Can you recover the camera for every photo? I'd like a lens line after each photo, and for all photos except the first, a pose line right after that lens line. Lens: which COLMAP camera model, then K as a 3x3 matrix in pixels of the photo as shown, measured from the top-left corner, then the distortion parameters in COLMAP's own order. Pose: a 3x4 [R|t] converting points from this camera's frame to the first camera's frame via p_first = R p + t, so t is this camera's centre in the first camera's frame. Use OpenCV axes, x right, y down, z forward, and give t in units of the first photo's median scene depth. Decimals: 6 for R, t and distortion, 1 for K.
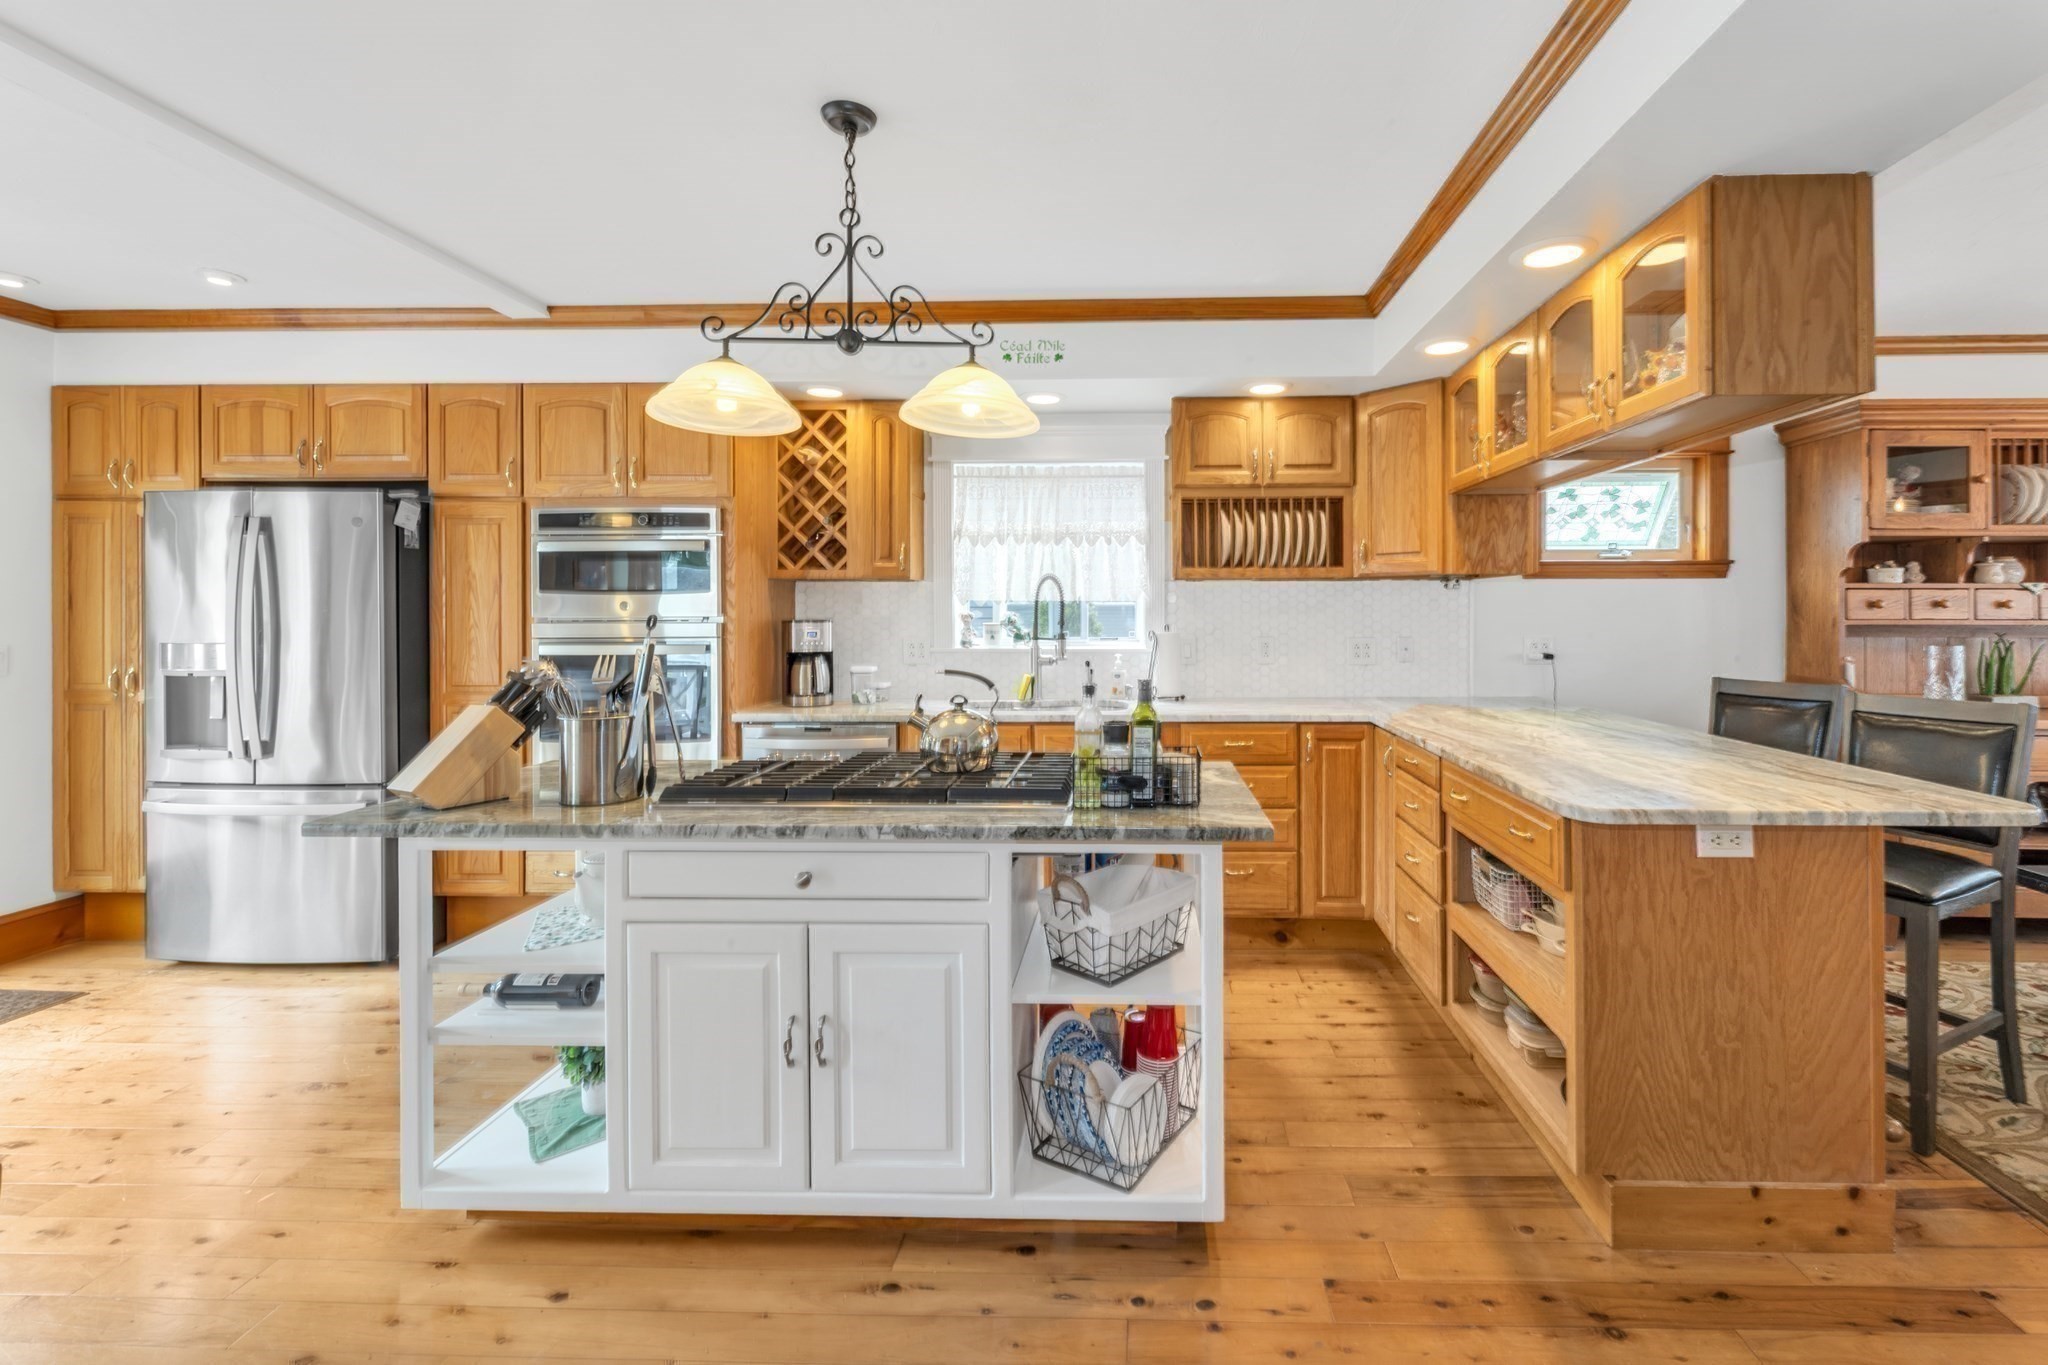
lens RADIAL K [[855.6, 0, 1121.3], [0, 855.6, 619.9], [0, 0, 1]] dist [-0.003684, 0.001291]
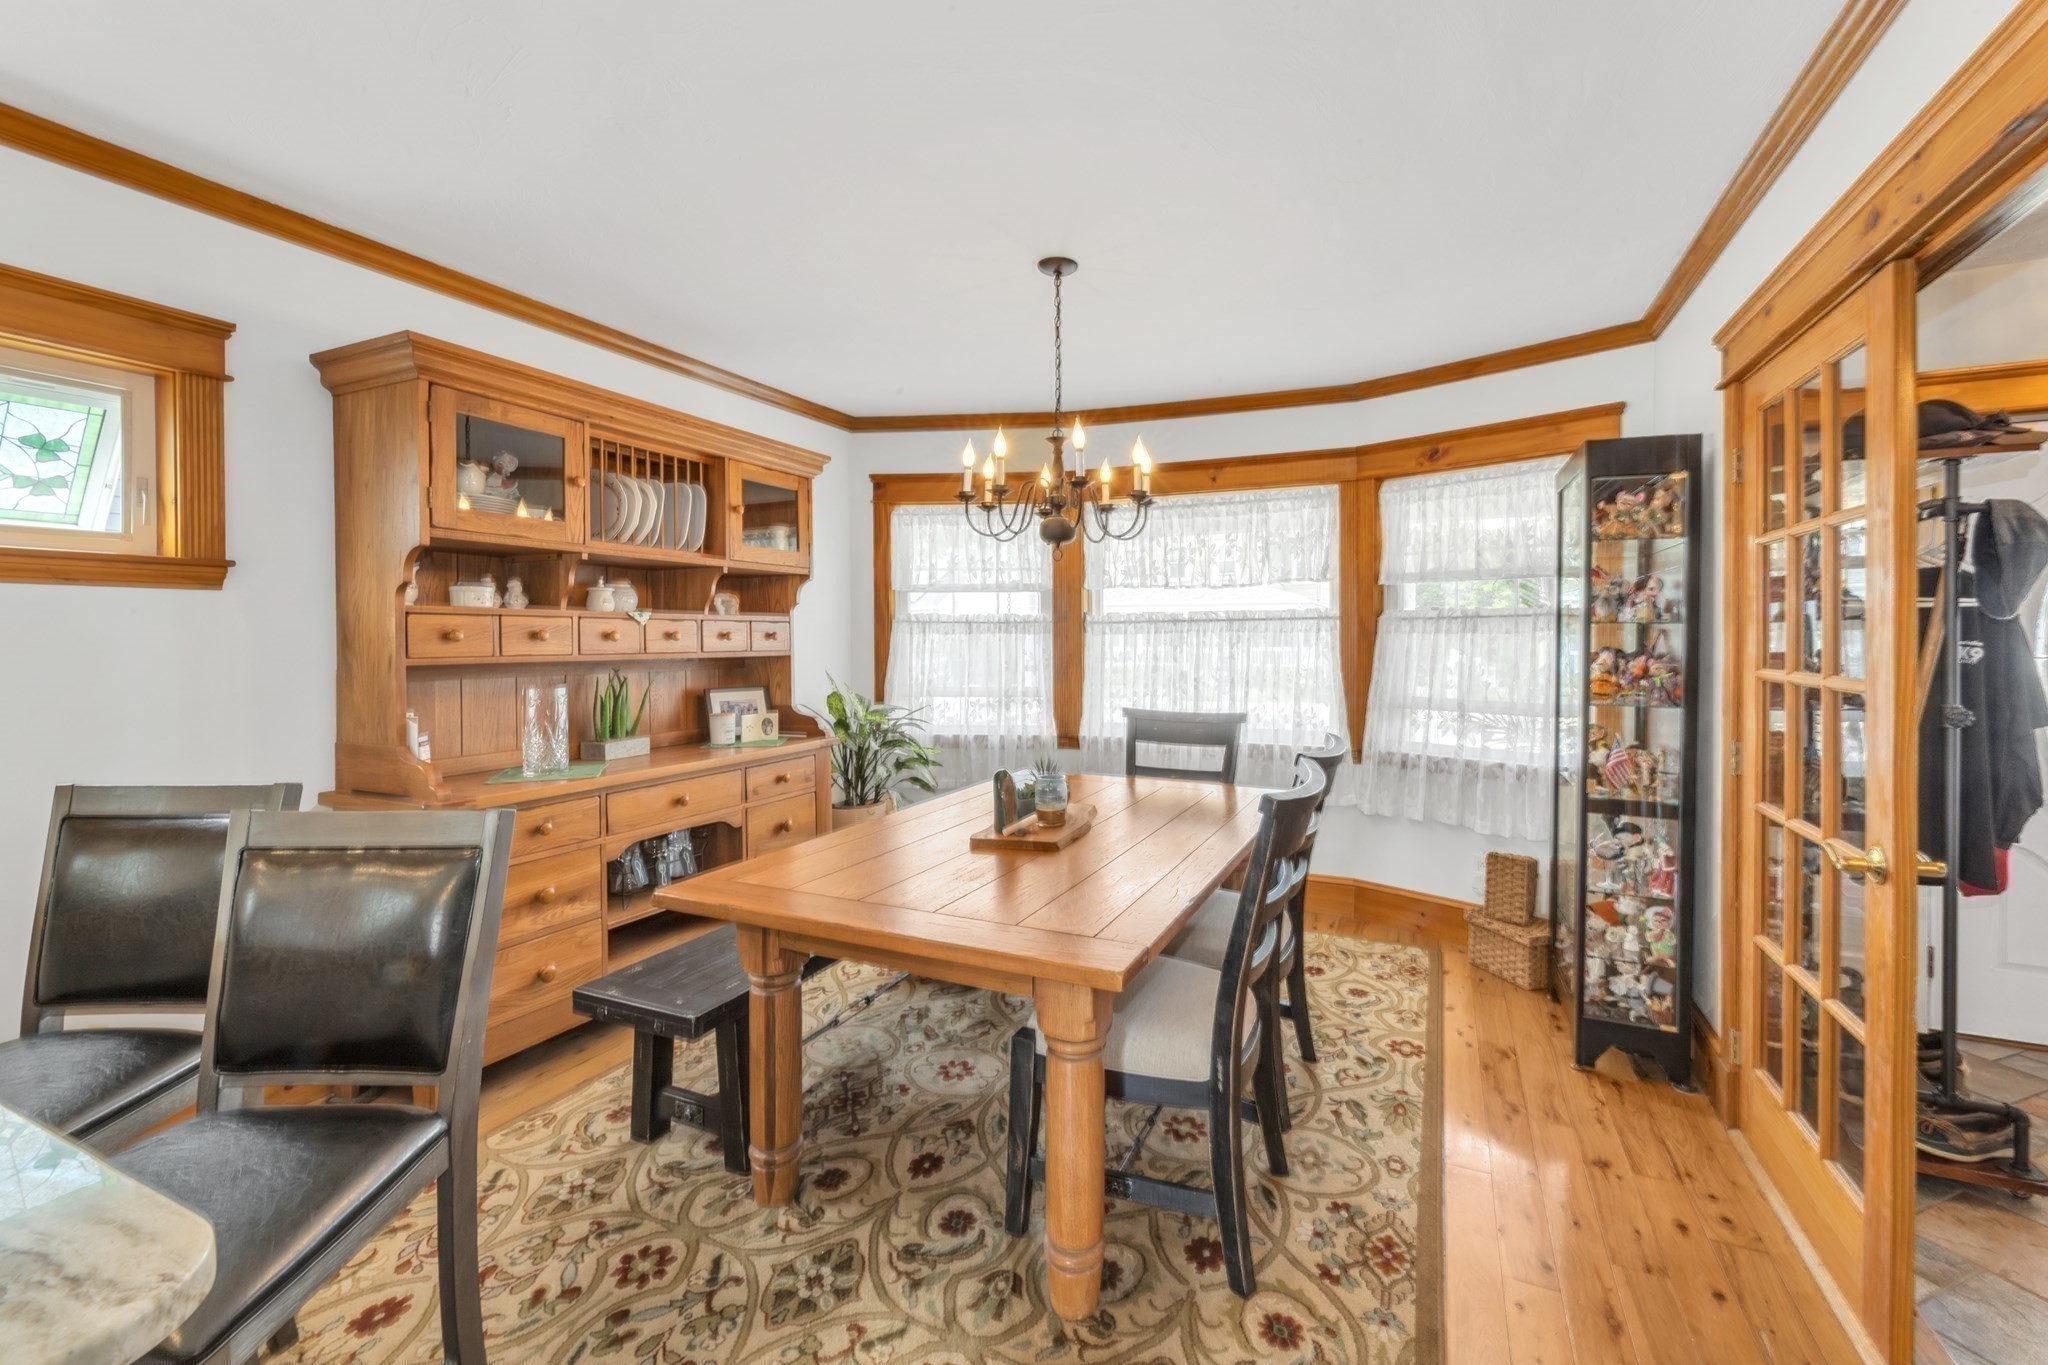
lens RADIAL K [[855.6, 0, 1067.9], [0, 855.6, 633.5], [0, 0, 1]] dist [-0.003684, 0.001291]
pose [[0.378642, 0.002160, 0.925541, 0.425120], [0.007577, 0.999957, -0.005433, -0.011957], [-0.925512, 0.009070, 0.378609, 0.256833]]
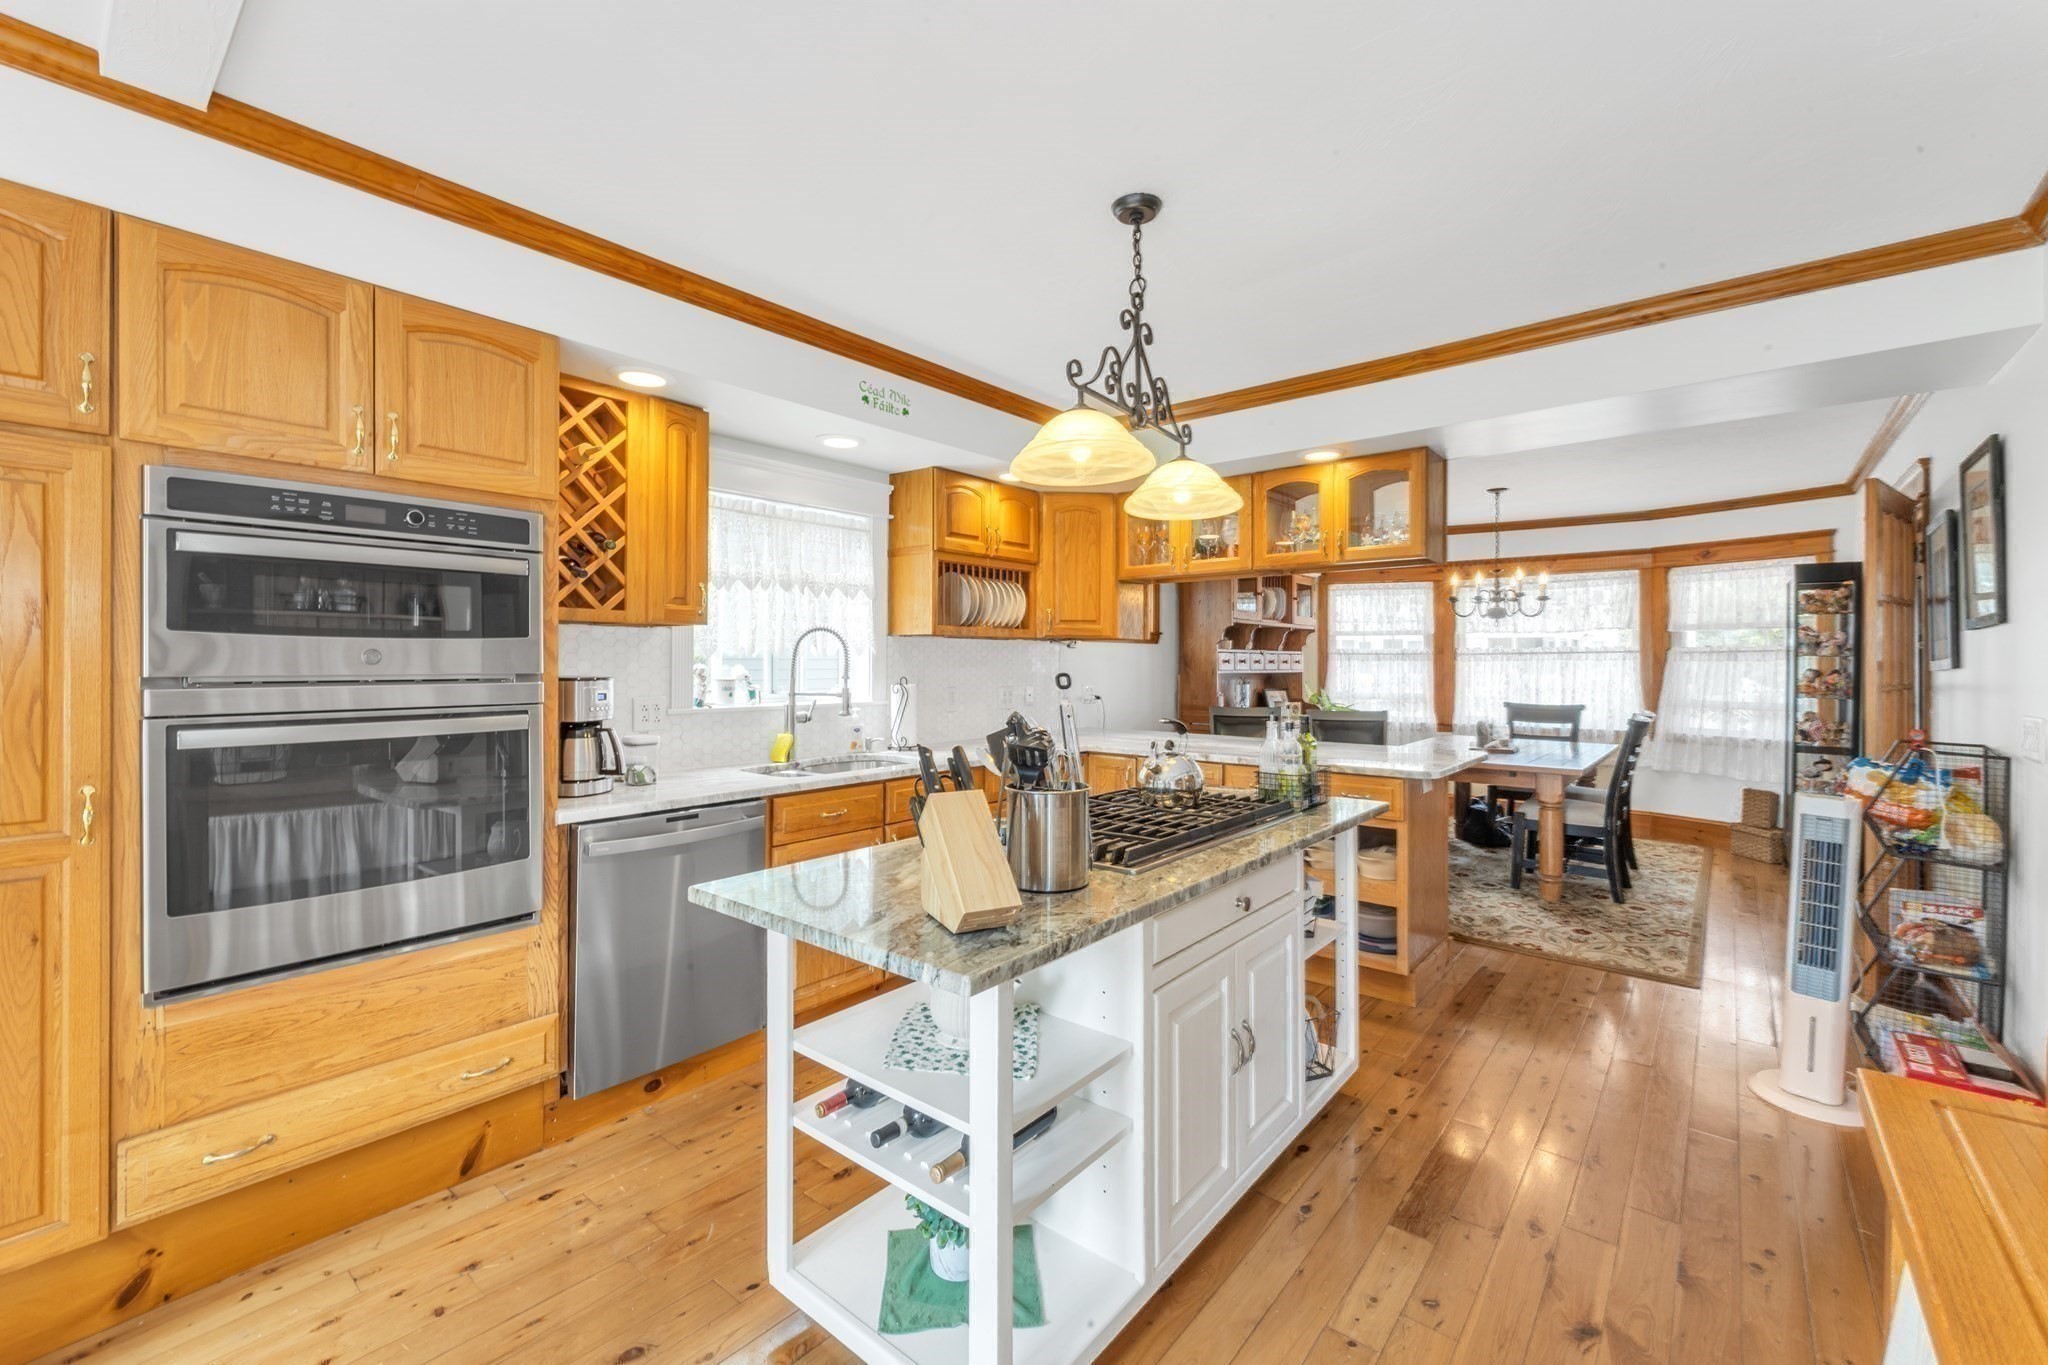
lens RADIAL K [[855.6, 0, 1017.1], [0, 855.6, 662.0], [0, 0, 1]] dist [-0.003684, 0.001291]
pose [[0.622858, 0.002990, 0.782329, -0.708136], [0.004466, 0.999963, -0.007378, -0.006258], [-0.782322, 0.008089, 0.622822, 0.254839]]
